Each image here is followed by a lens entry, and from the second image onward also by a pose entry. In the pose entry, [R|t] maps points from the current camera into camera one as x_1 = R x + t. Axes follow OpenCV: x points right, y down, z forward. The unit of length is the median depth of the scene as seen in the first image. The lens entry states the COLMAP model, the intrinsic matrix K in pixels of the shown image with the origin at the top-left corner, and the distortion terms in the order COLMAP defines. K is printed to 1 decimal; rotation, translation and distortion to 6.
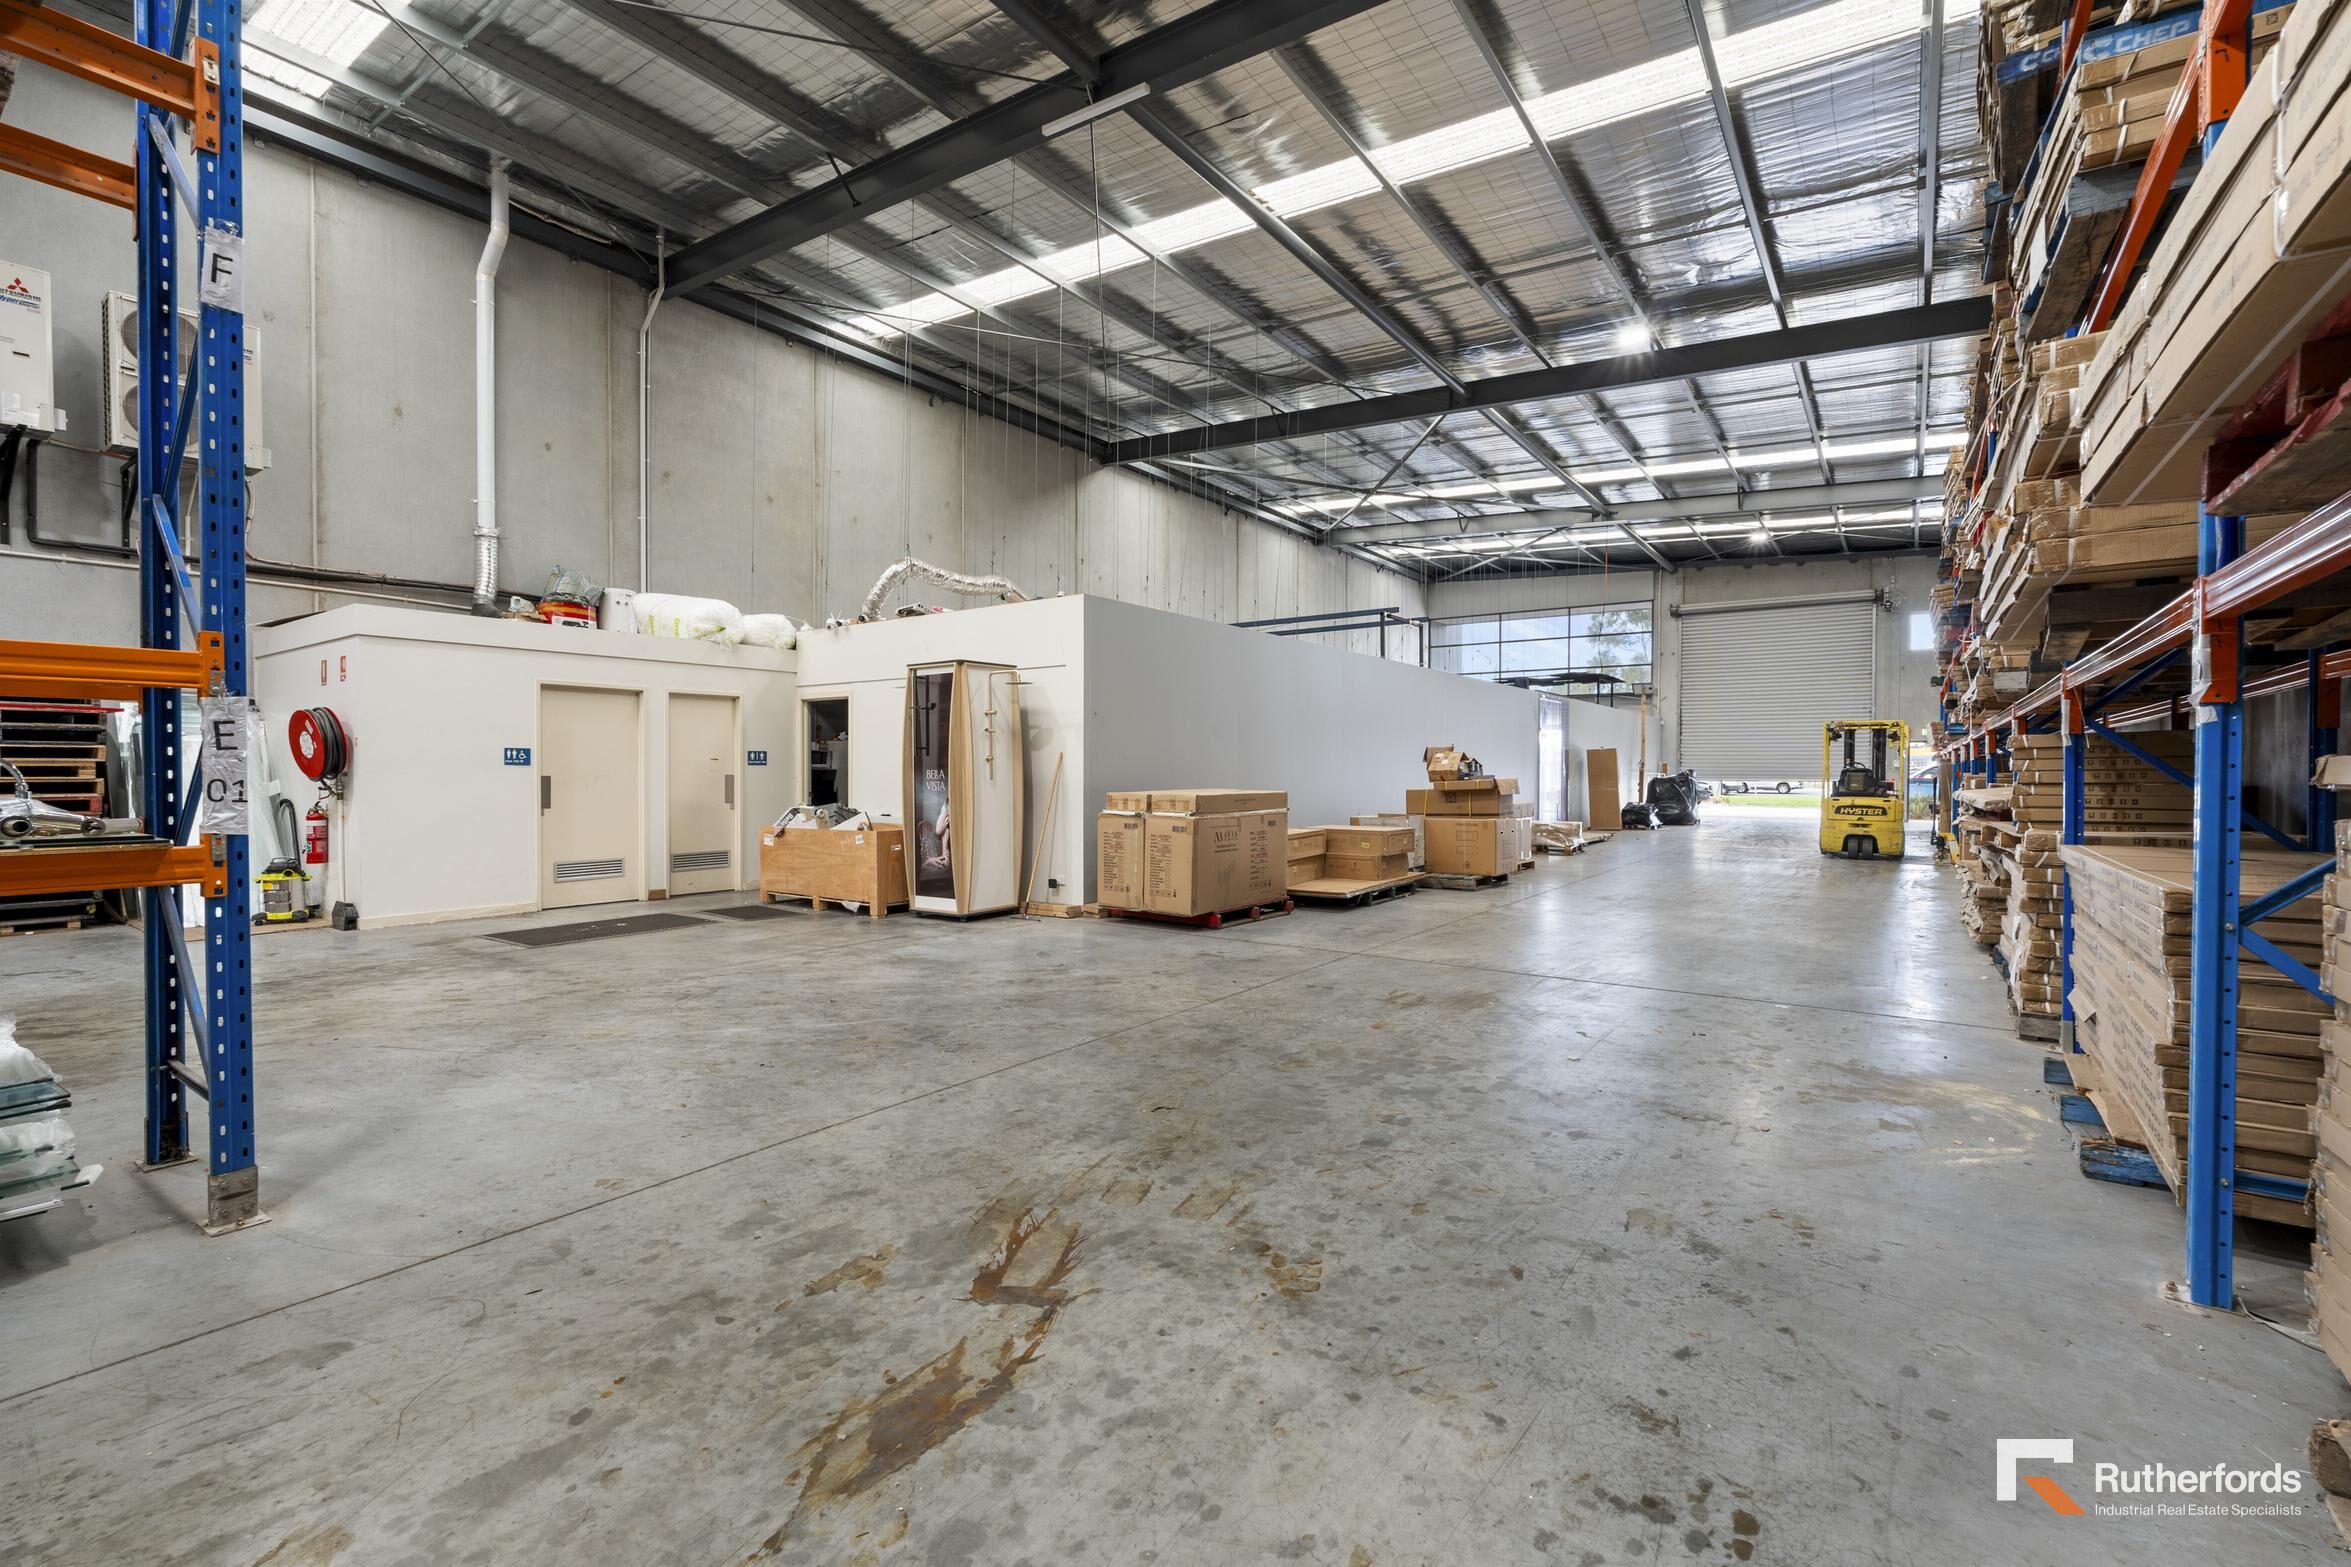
lens RADIAL K [[1014.5, 0, 1175.5], [0, 1014.5, 783.5], [0, 0, 1]] dist [-0.013241, 0.000230]
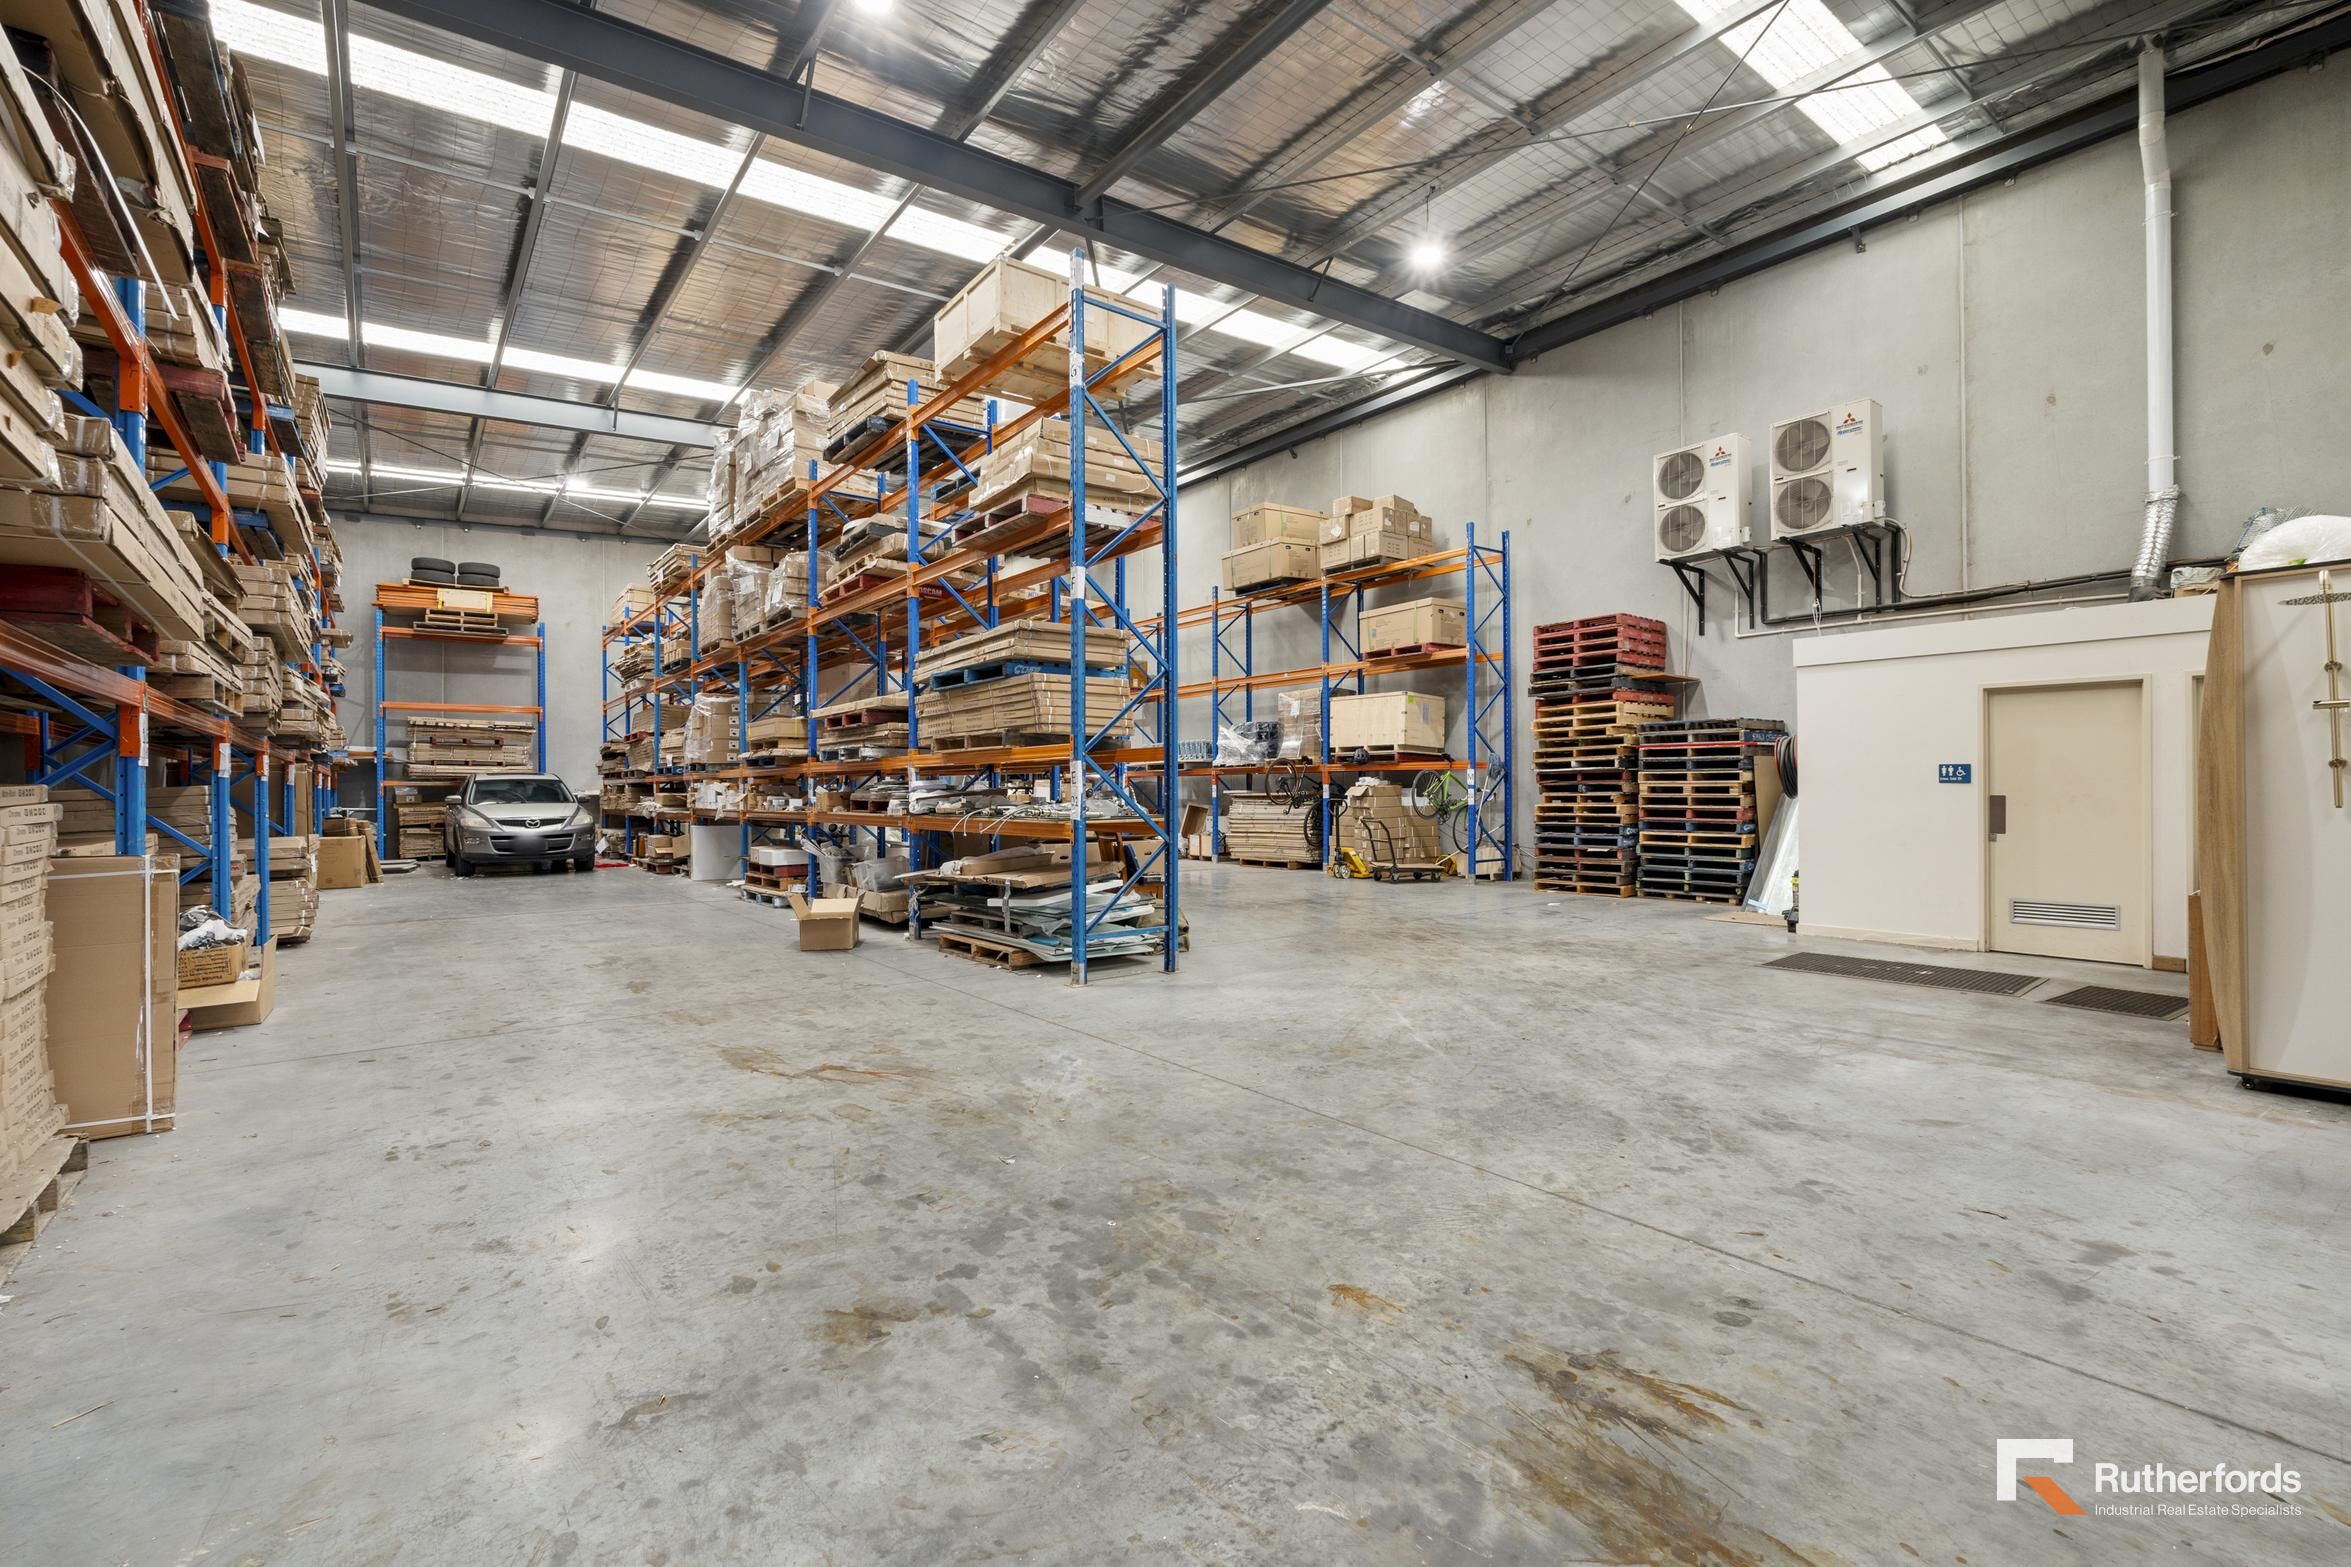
lens RADIAL K [[1014.5, 0, 1175.5], [0, 1014.5, 783.5], [0, 0, 1]] dist [-0.013241, 0.000230]
pose [[-0.278087, -0.008278, -0.960520, 0.857808], [-0.008549, 0.999945, -0.006142, -0.014220], [0.960518, 0.006503, -0.278143, 1.266685]]
